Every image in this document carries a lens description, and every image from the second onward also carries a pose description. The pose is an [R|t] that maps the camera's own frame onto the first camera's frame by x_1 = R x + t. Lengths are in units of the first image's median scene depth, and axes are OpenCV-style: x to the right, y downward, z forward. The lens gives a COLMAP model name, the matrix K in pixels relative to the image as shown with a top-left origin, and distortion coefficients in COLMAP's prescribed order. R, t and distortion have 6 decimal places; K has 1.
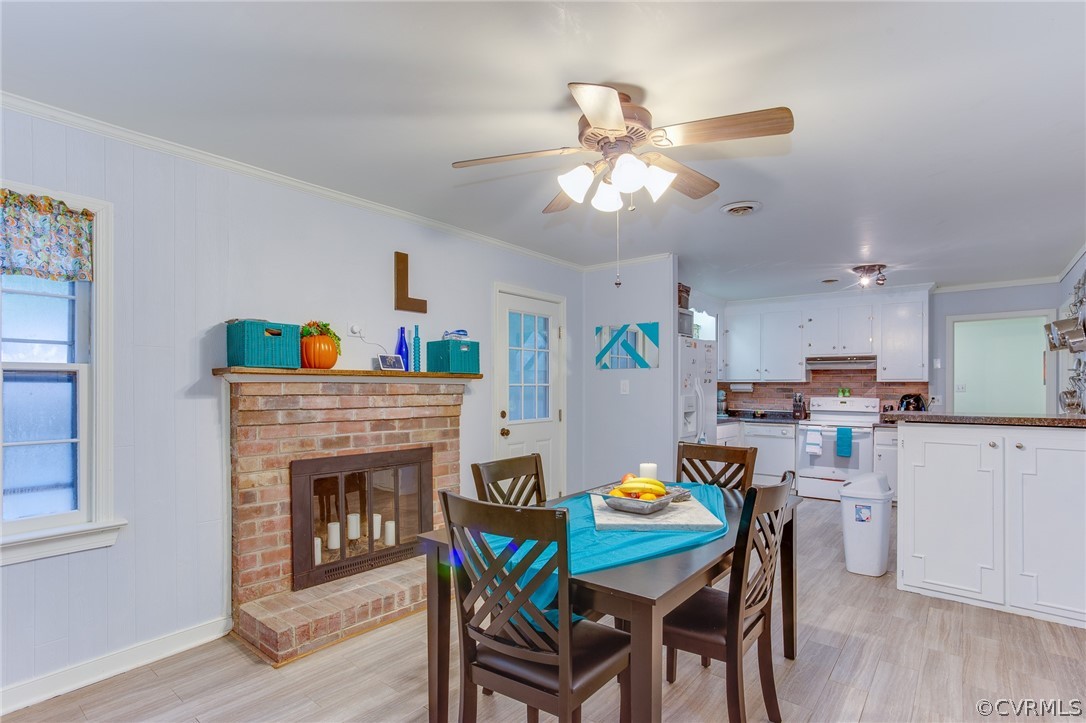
lens RADIAL K [[532.3, 0, 546.5], [0, 532.3, 391.6], [0, 0, 1]] dist [-0.012273, 0.005718]
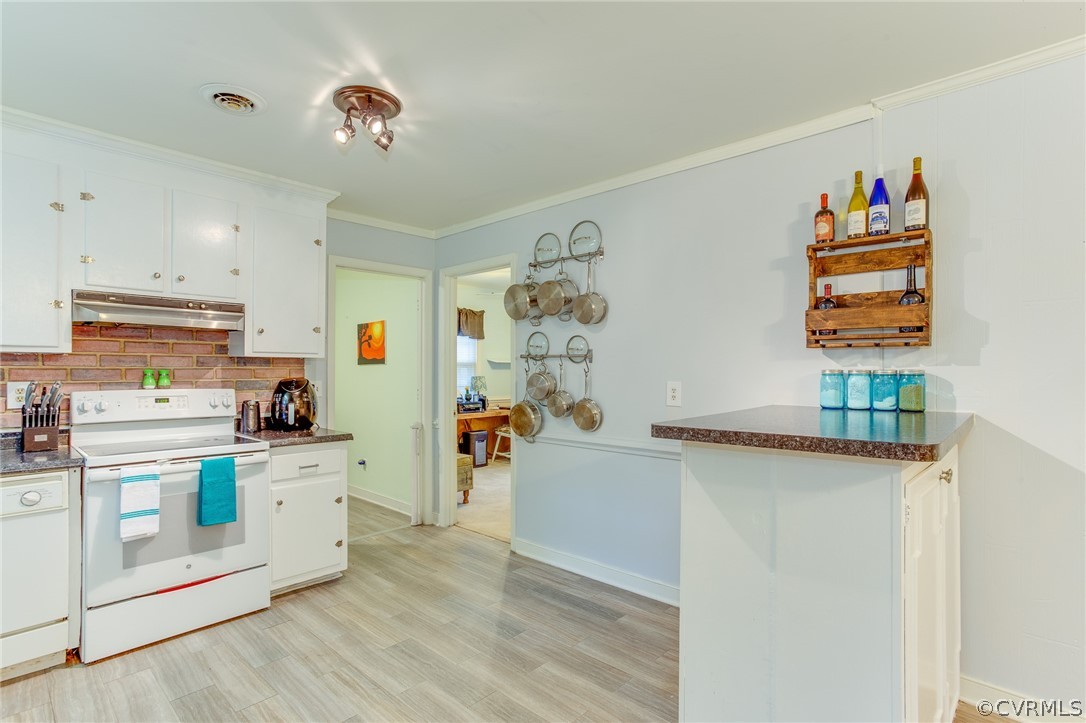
lens RADIAL K [[532.3, 0, 547.1], [0, 532.3, 368.6], [0, 0, 1]] dist [-0.012273, 0.005718]
pose [[0.071680, -0.000180, 0.997428, 0.138124], [0.004561, 0.999990, -0.000148, -0.005487], [-0.997417, 0.004560, 0.071680, 0.677133]]
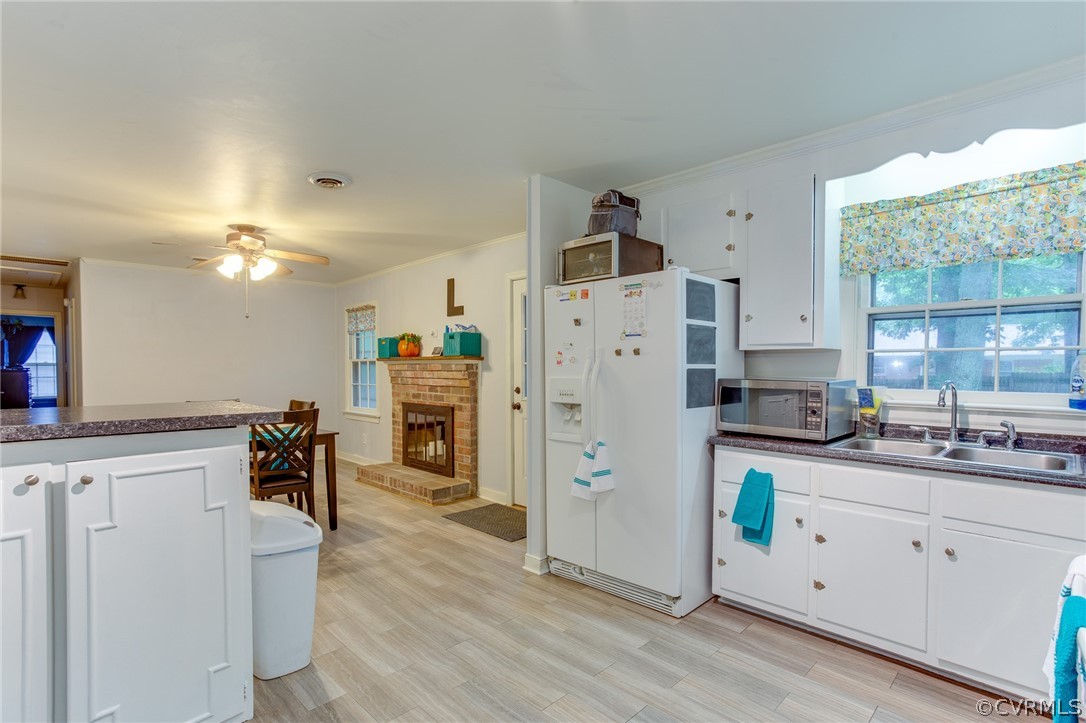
lens RADIAL K [[532.3, 0, 567.7], [0, 532.3, 386.6], [0, 0, 1]] dist [-0.012273, 0.005718]
pose [[-0.070316, 0.033810, -0.996952, 0.809344], [-0.007300, 0.999381, 0.034408, -0.003050], [0.997498, 0.009697, -0.070026, 0.936621]]
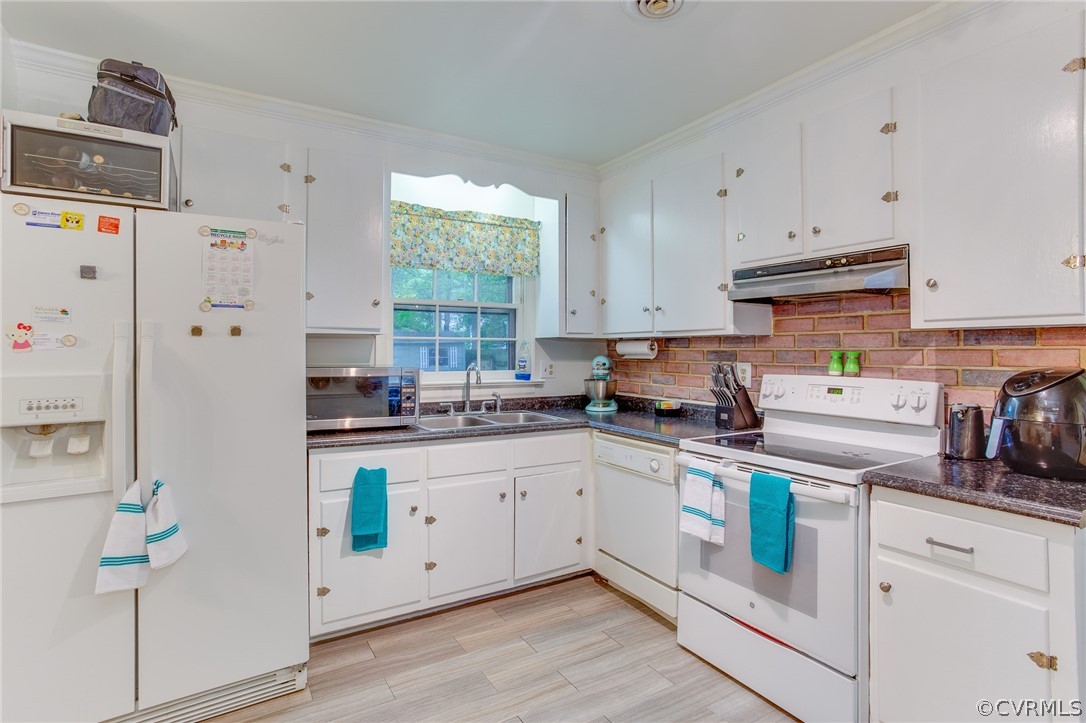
lens RADIAL K [[532.3, 0, 537.6], [0, 532.3, 348.9], [0, 0, 1]] dist [-0.012273, 0.005718]
pose [[0.938934, -0.005812, -0.344047, 0.525812], [0.001701, 0.999924, -0.012250, -0.003594], [0.344092, 0.010917, 0.938873, 0.637854]]
